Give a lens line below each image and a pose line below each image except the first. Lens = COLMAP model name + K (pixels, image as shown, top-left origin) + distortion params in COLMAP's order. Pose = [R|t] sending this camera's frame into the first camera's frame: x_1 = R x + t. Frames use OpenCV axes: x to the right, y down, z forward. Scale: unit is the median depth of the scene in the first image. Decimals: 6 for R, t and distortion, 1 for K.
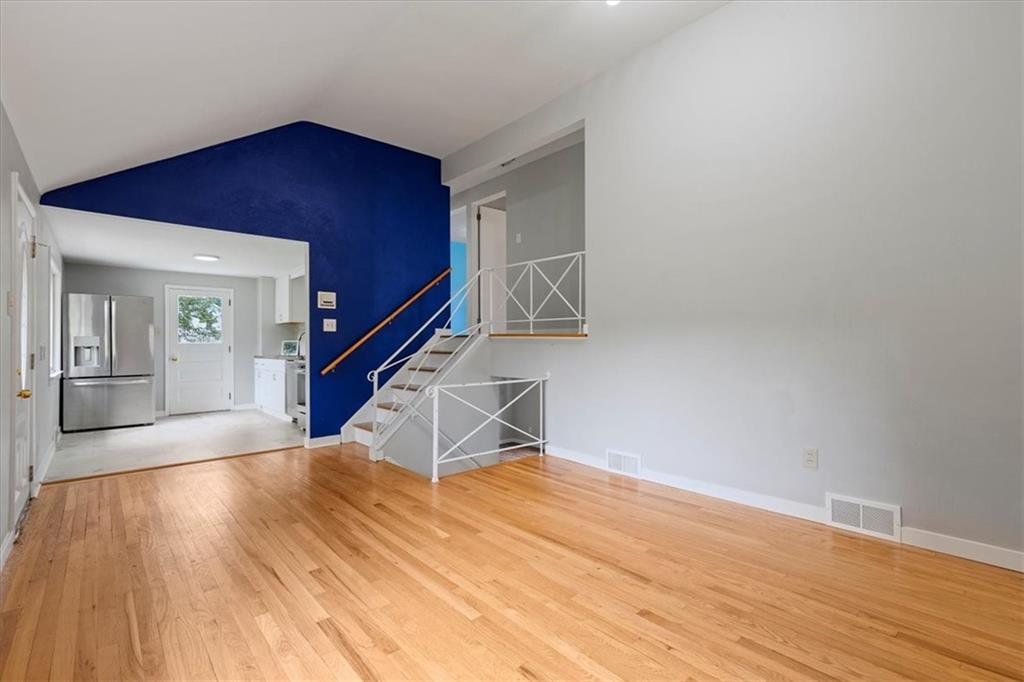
lens RADIAL K [[466.4, 0, 512.5], [0, 466.4, 342.7], [0, 0, 1]] dist [0.008237, 0.000169]
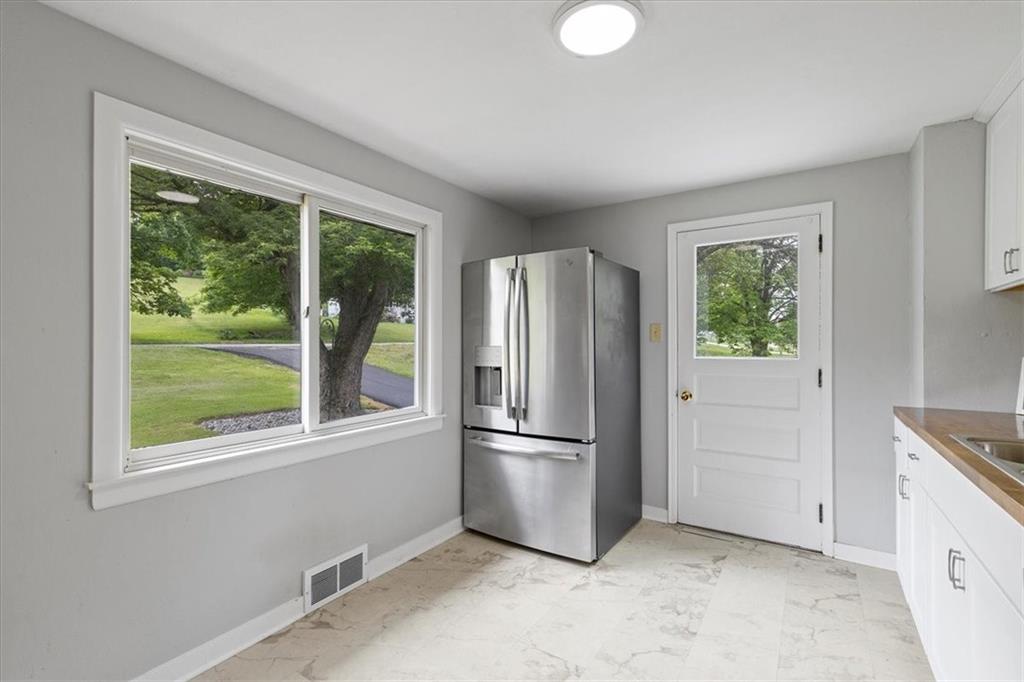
lens RADIAL K [[466.4, 0, 513.0], [0, 466.4, 345.0], [0, 0, 1]] dist [0.008237, 0.000169]
pose [[0.267610, 0.006503, -0.963506, -0.419655], [0.004906, 0.999955, 0.008112, -0.018358], [0.963515, -0.006898, 0.267566, 0.874034]]
